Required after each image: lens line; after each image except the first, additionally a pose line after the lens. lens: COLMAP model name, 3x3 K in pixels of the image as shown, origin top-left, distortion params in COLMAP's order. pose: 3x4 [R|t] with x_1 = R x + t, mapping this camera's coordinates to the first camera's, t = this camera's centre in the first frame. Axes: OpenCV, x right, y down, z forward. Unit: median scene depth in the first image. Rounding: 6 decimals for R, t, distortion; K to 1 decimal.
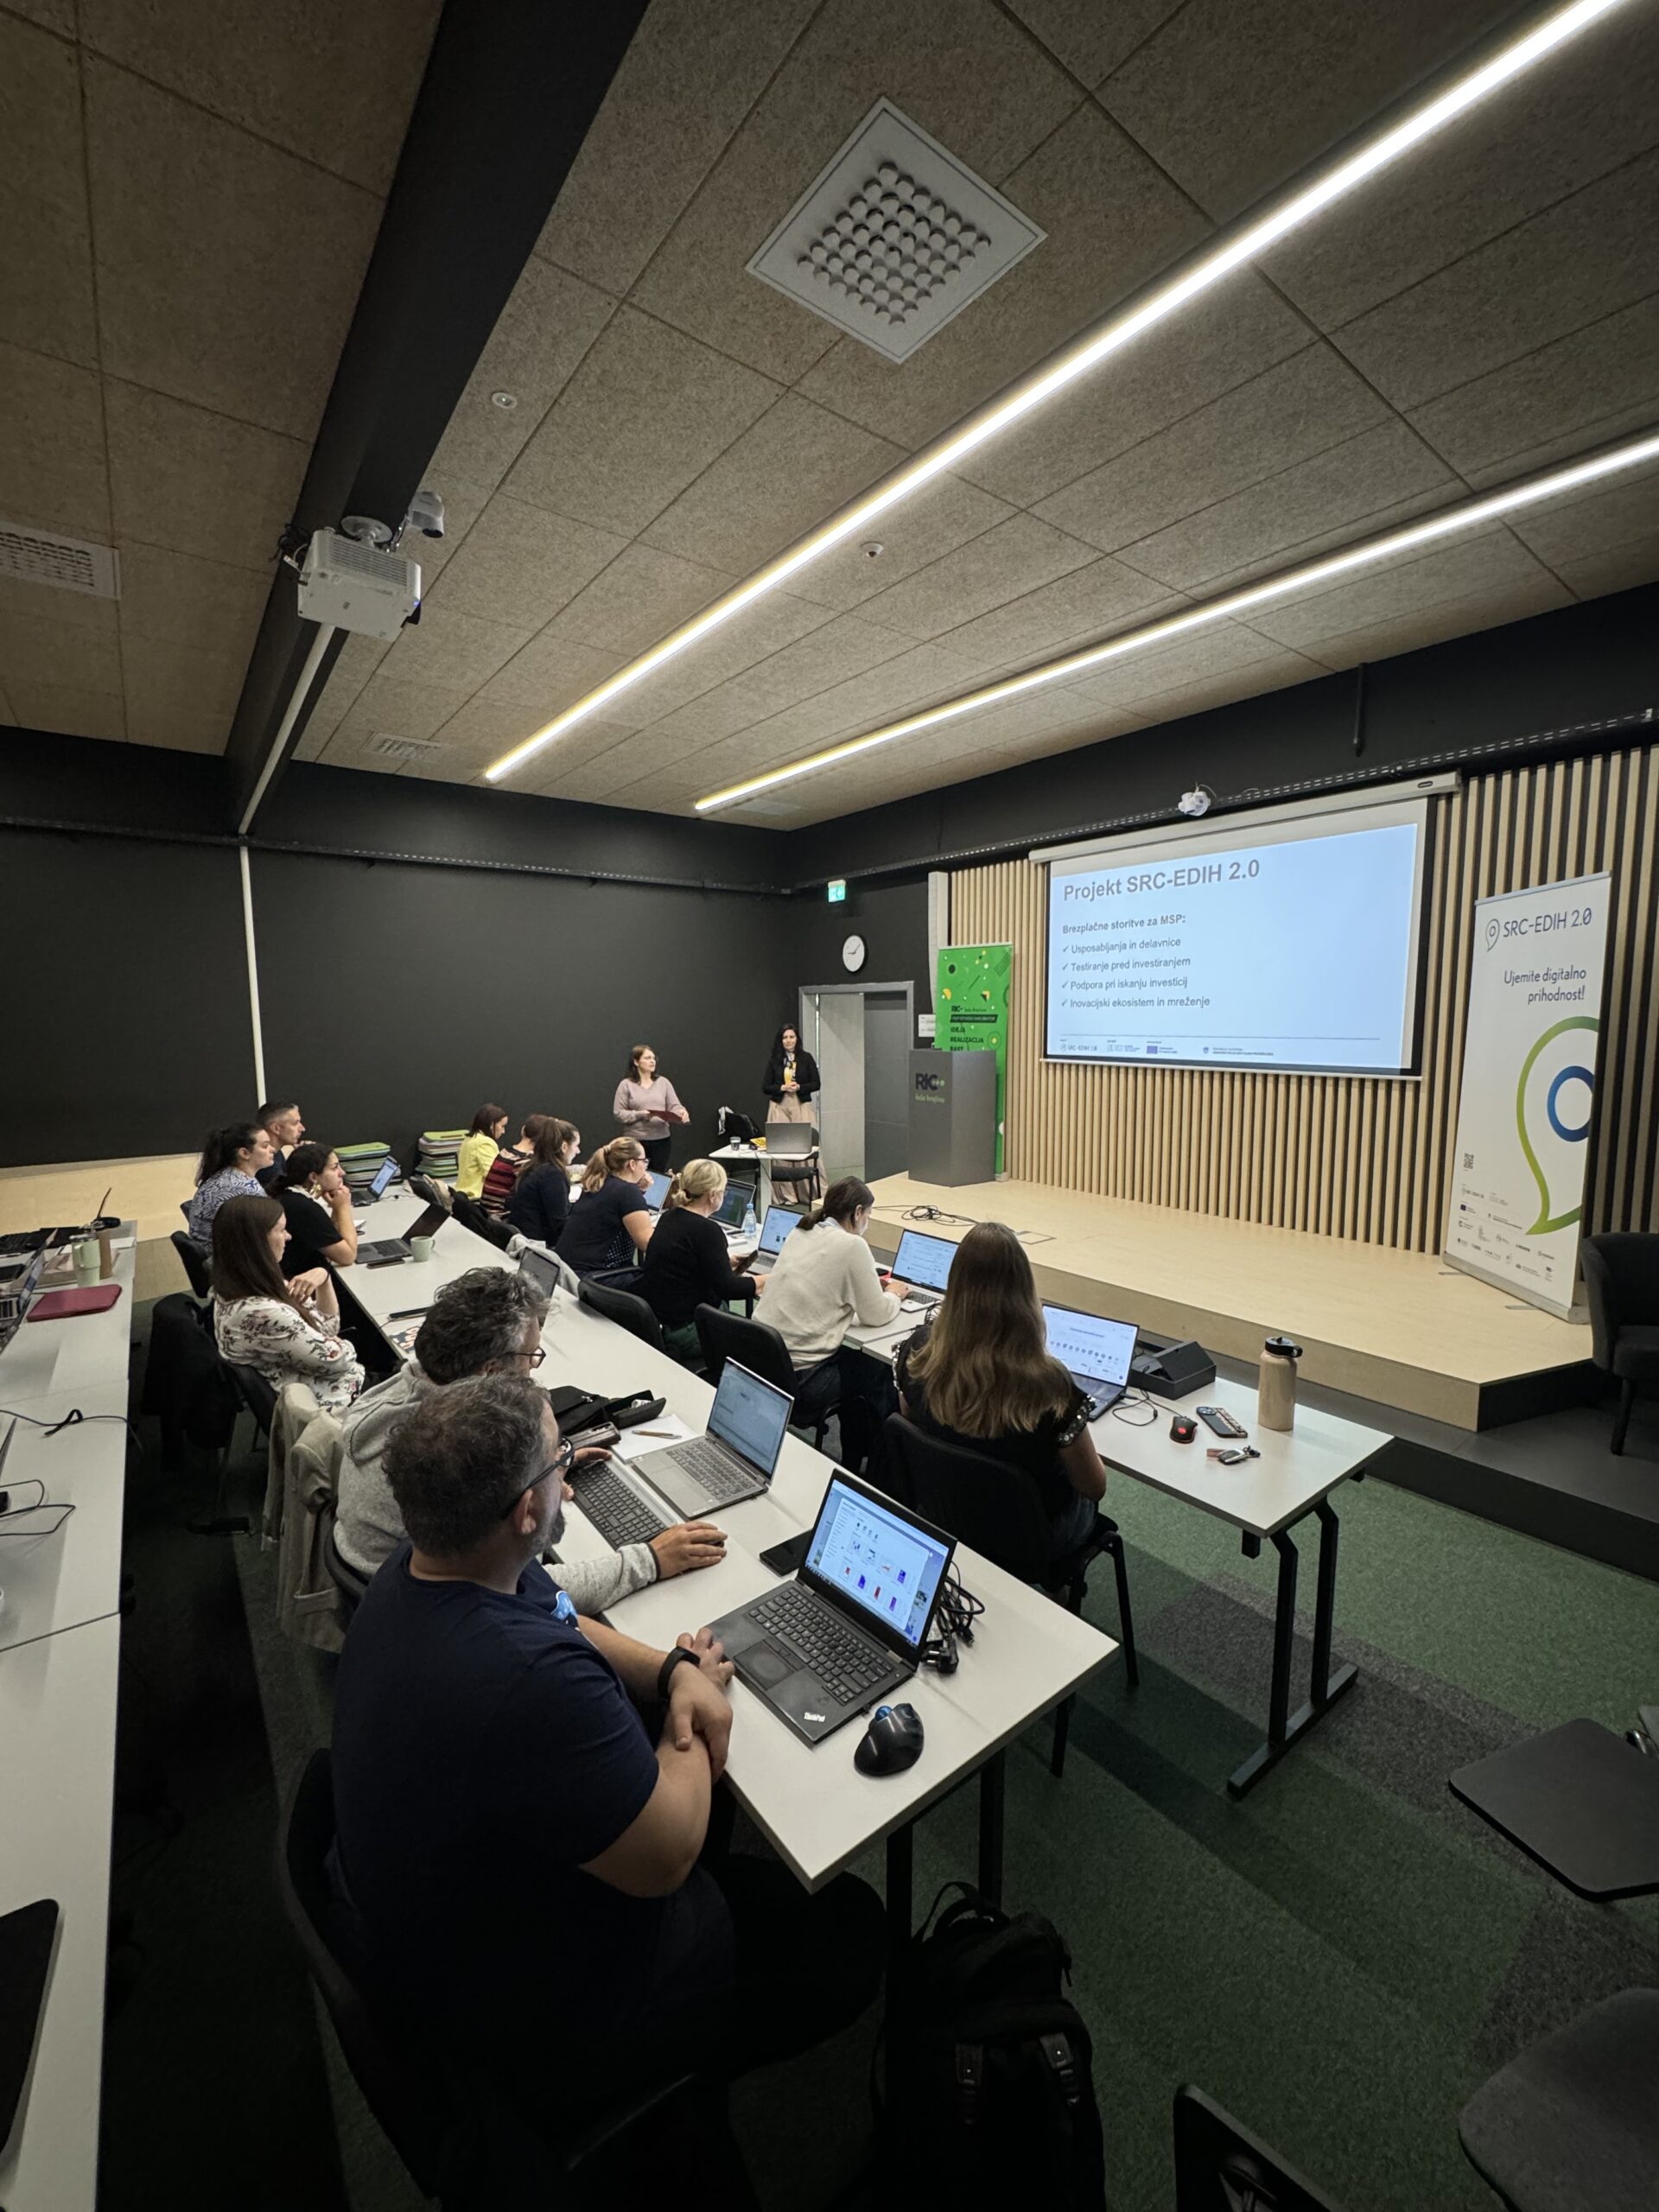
lens RADIAL K [[887.8, 0, 811.4], [0, 887.8, 1099.9], [0, 0, 1]] dist [0.000142, -0.000032]
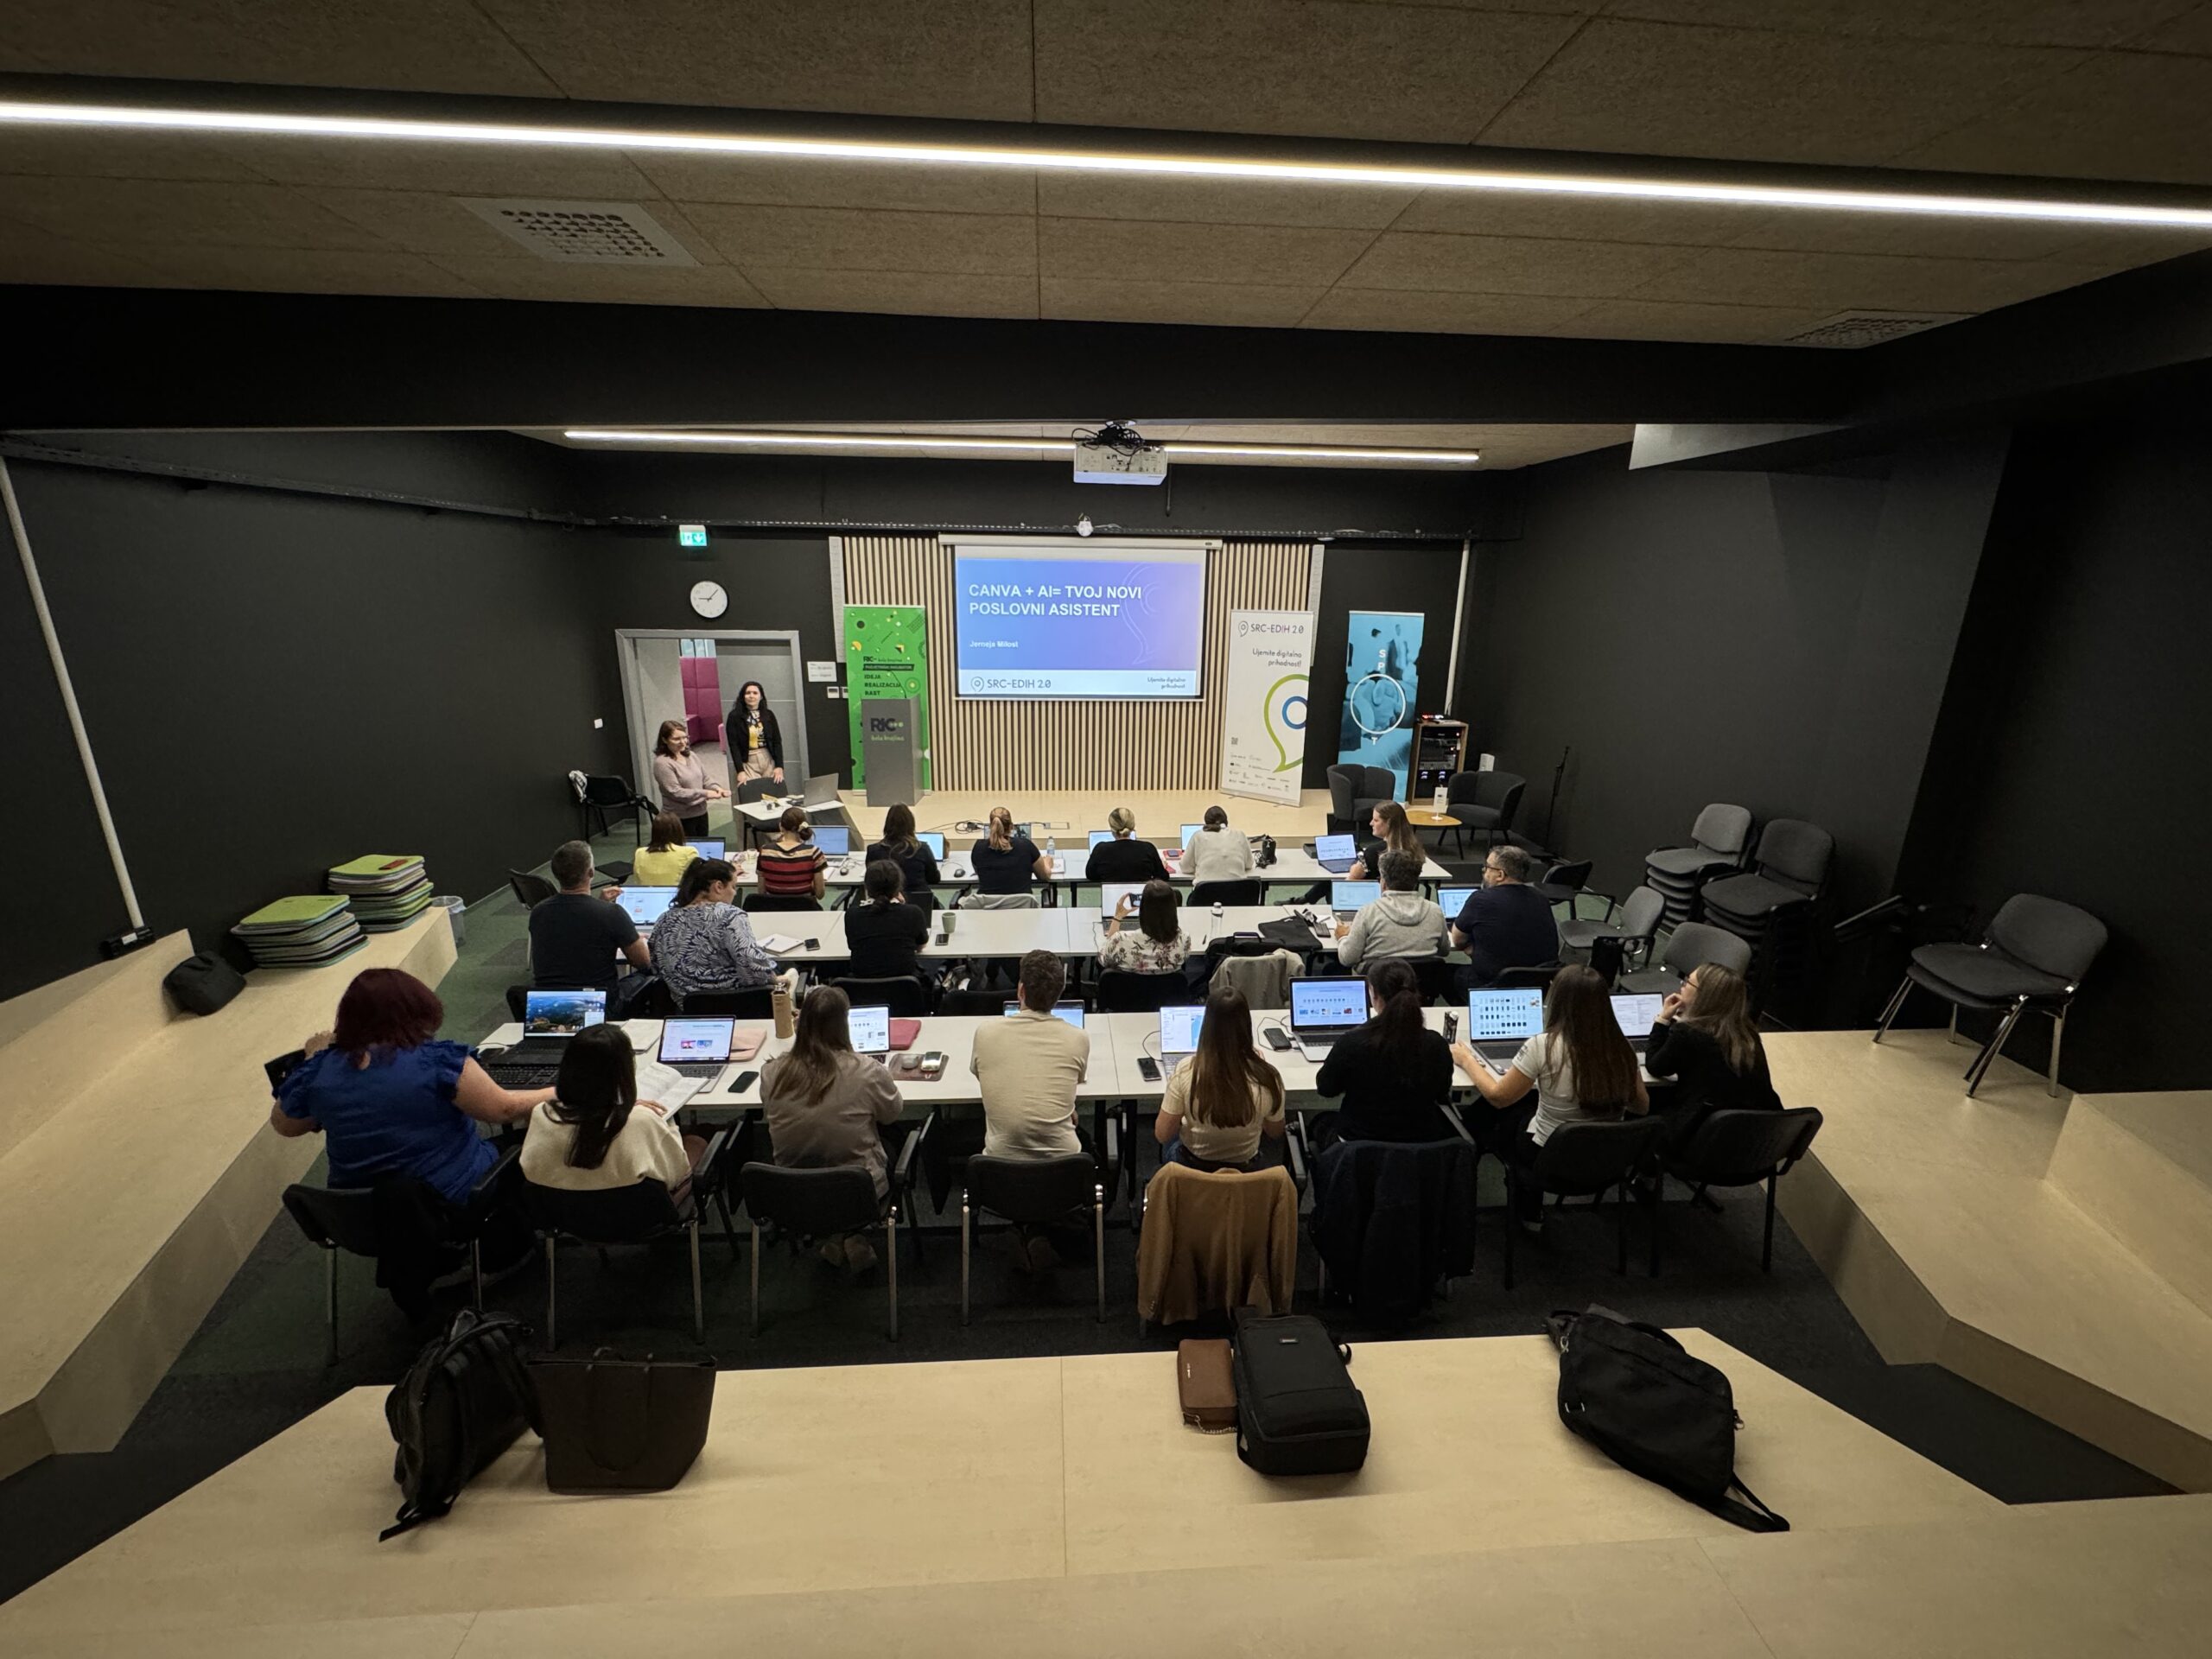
lens RADIAL K [[887.8, 0, 1118.6], [0, 887.8, 831.6], [0, 0, 1]] dist [0.000142, -0.000032]
pose [[0.547053, -0.212037, 0.809798, -0.726892], [0.065263, 0.975247, 0.211270, -0.116732], [-0.834550, -0.062726, 0.547350, 0.063856]]
